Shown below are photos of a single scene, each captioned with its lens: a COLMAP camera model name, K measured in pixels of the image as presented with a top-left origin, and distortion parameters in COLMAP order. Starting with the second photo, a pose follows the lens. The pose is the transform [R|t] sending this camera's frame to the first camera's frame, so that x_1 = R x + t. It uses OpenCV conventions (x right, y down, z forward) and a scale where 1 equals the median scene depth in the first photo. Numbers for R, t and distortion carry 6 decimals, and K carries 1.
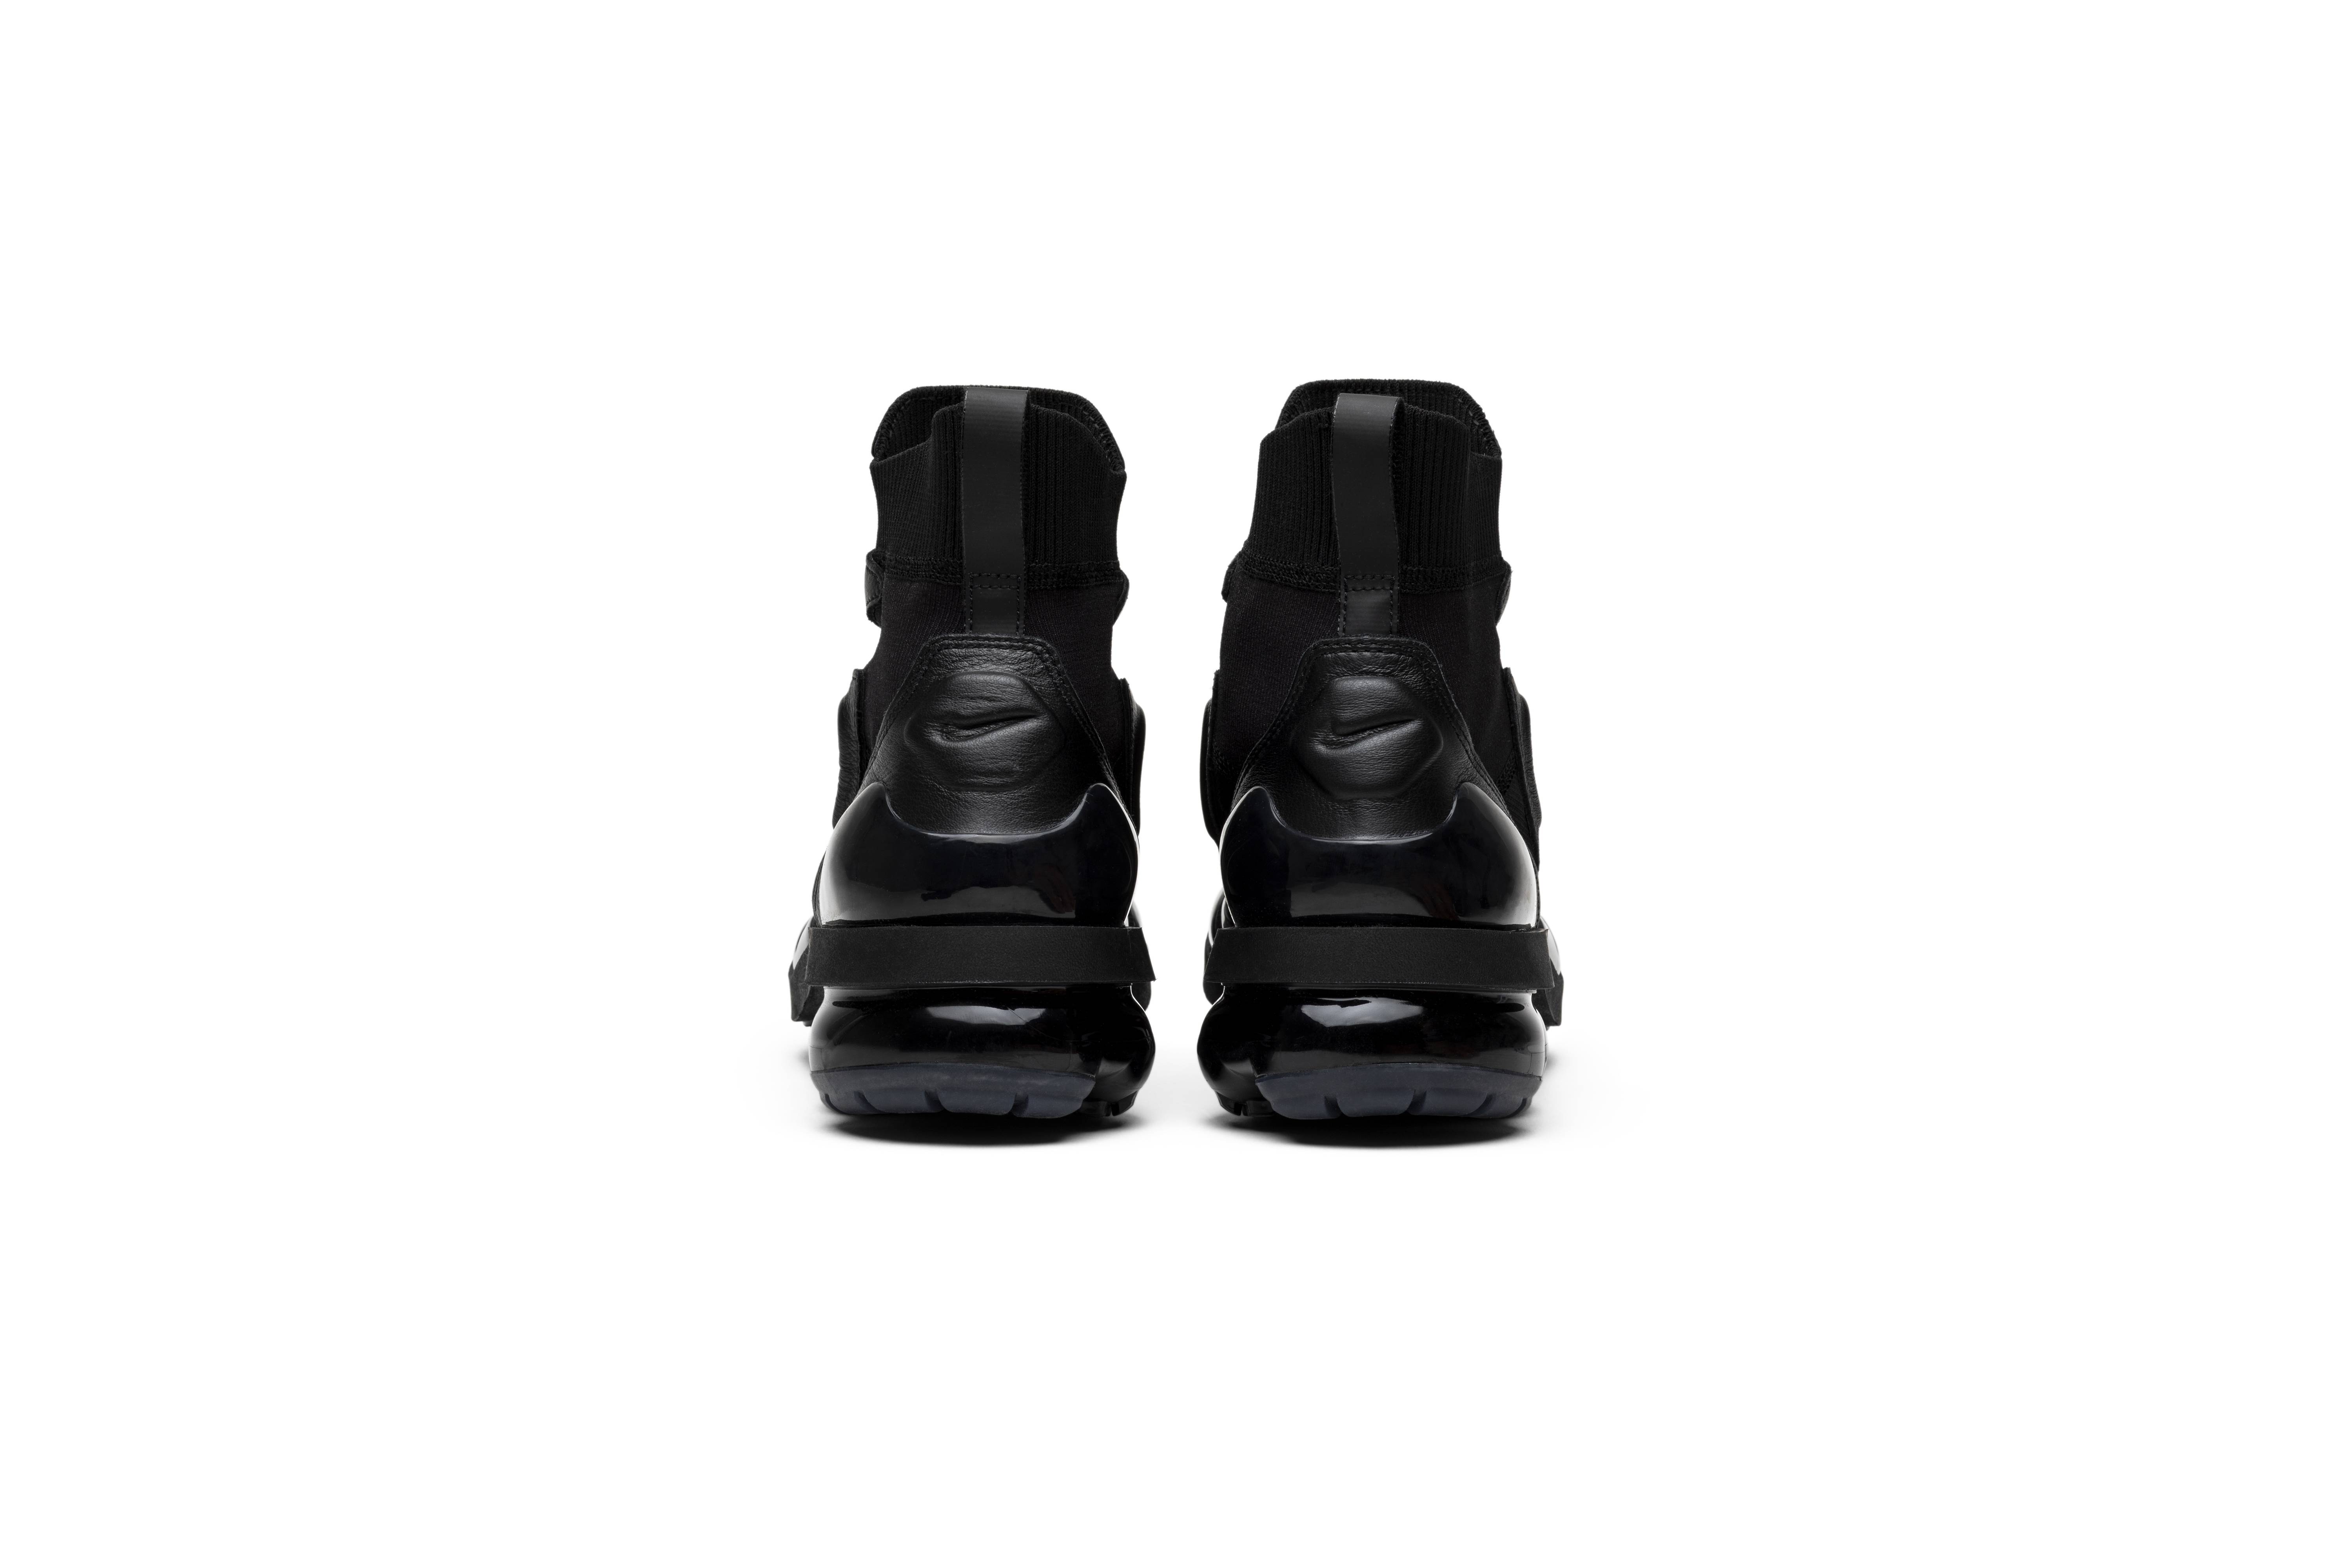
lens RADIAL K [[6101.3, 0, 1179.3], [0, 6101.3, 785.1], [0, 0, 1]] dist [0.474306, 0.000000]
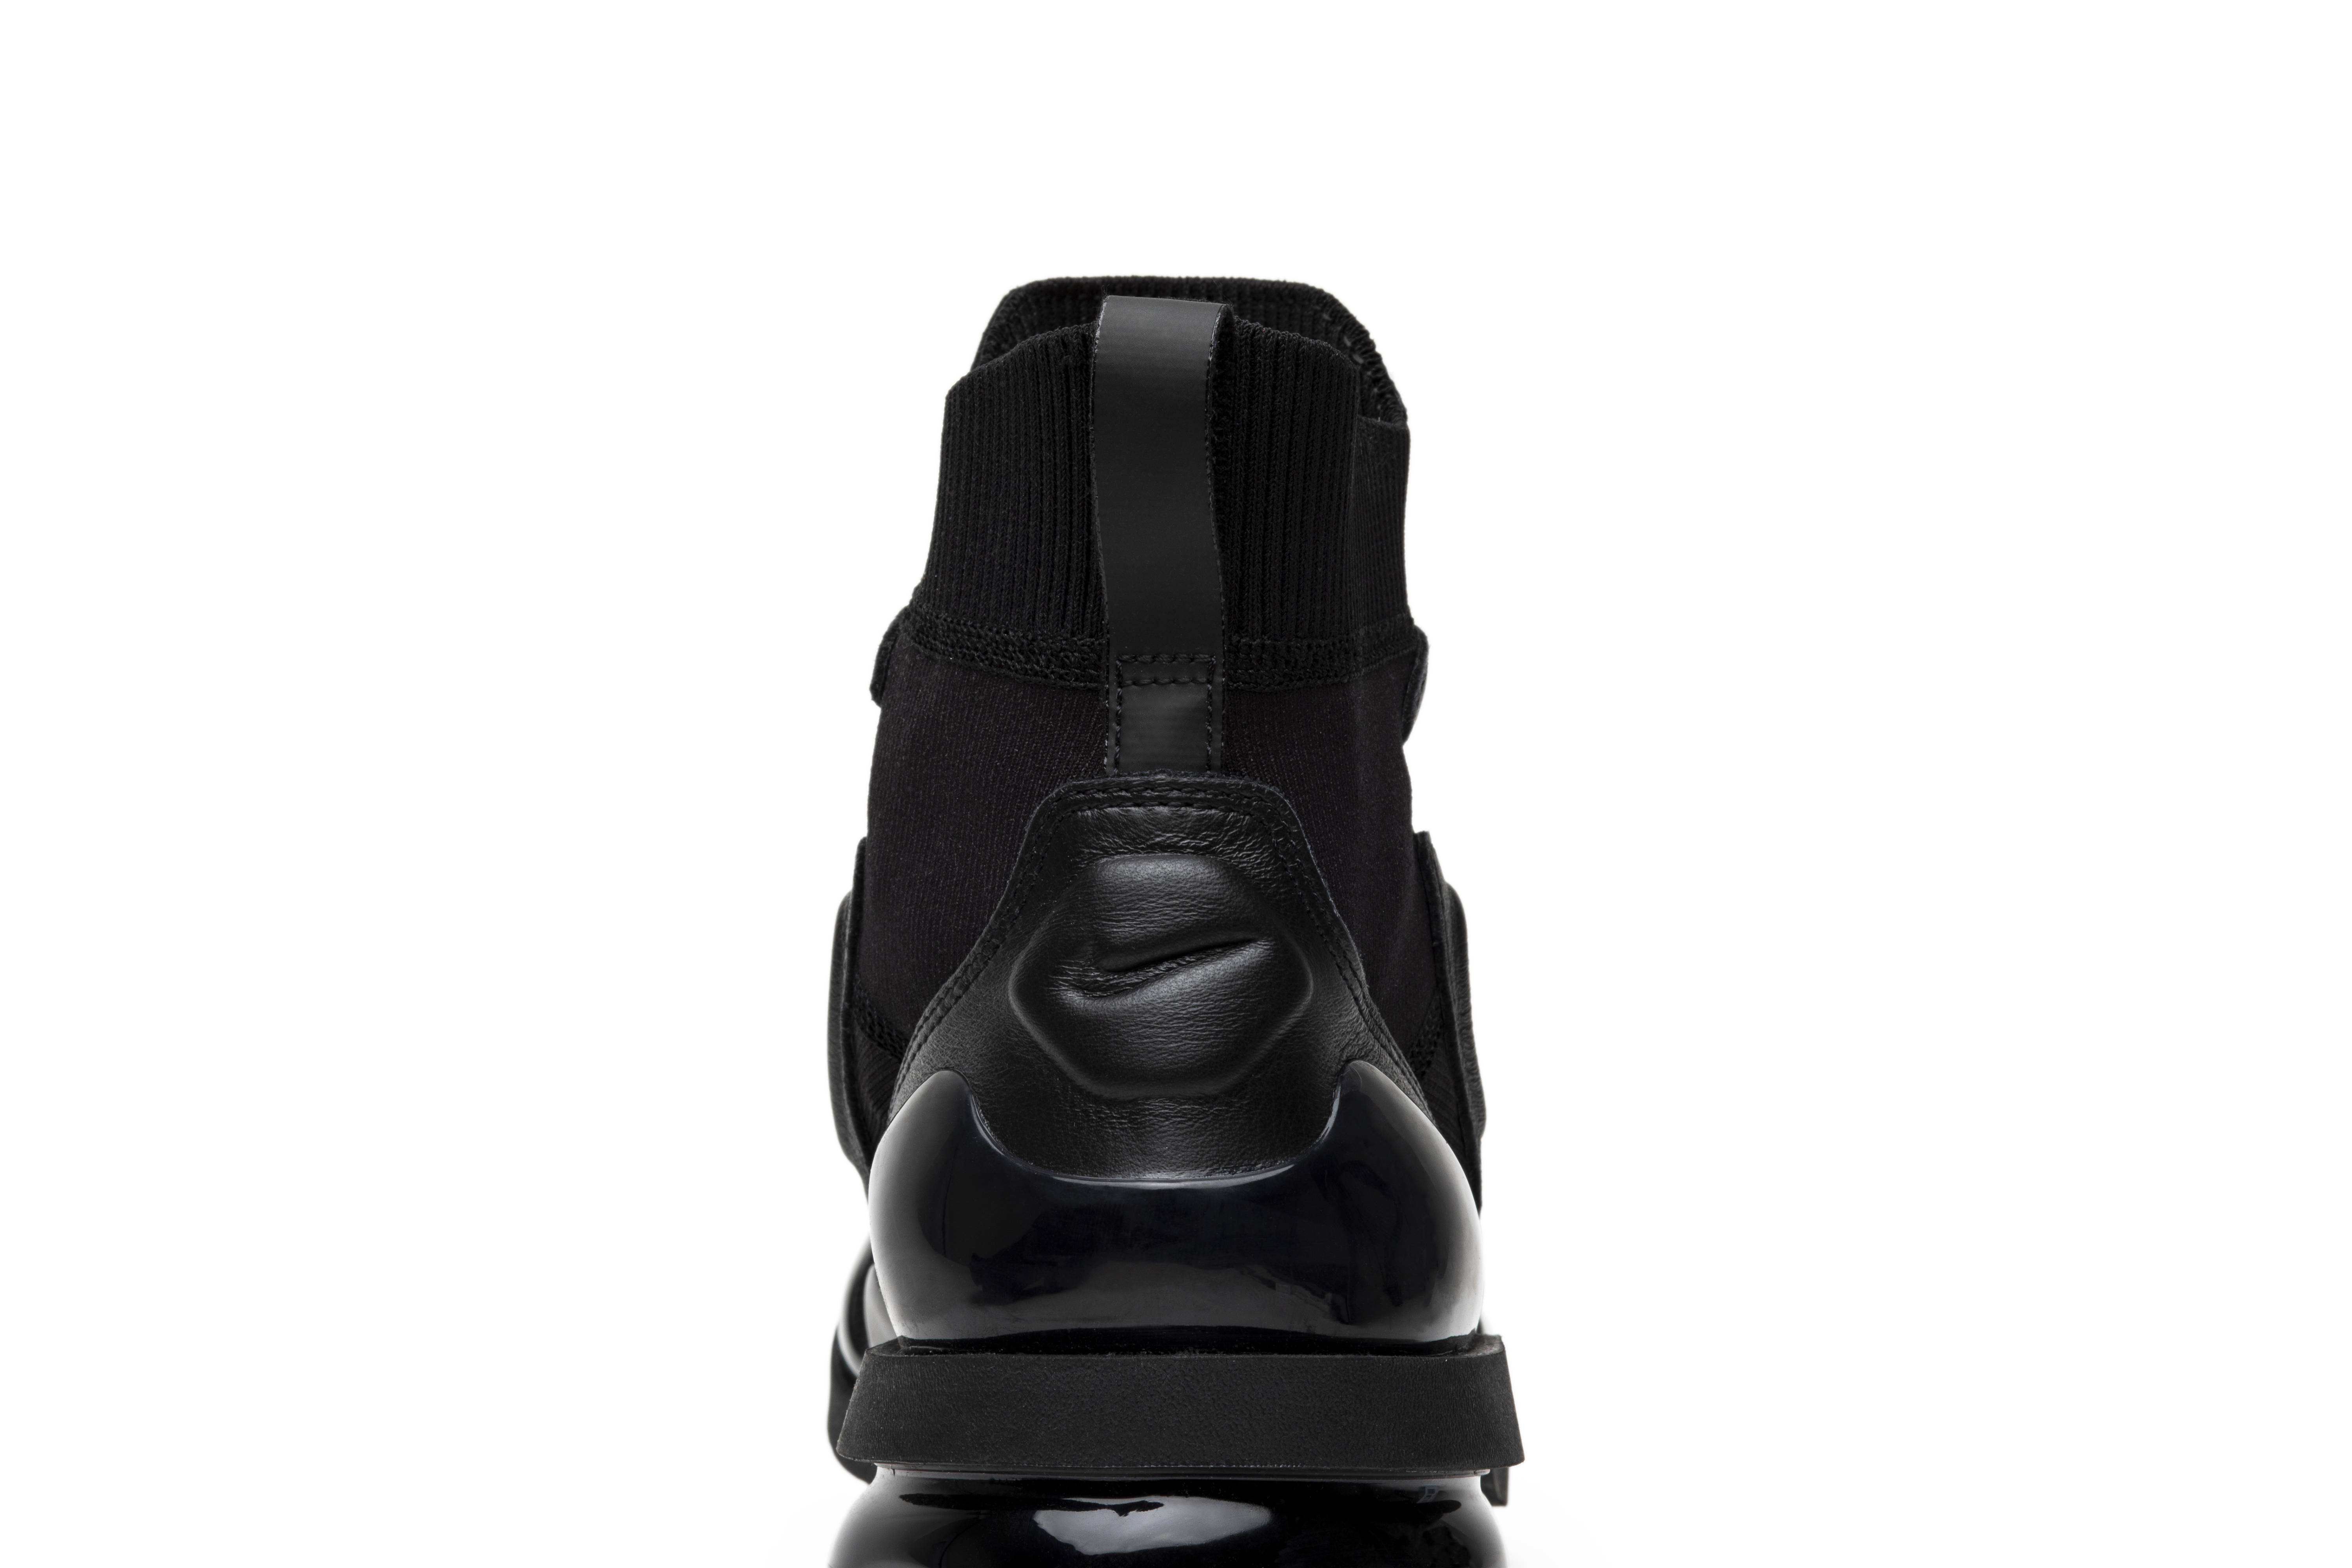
lens RADIAL K [[6101.3, 0, 1176.0], [0, 6101.3, 771.6], [0, 0, 1]] dist [0.474306, 0.000000]
pose [[0.997158, -0.002796, 0.075284, -0.006277], [0.003274, 0.999975, -0.006232, -0.021468], [-0.075264, 0.006461, 0.997143, 0.493787]]
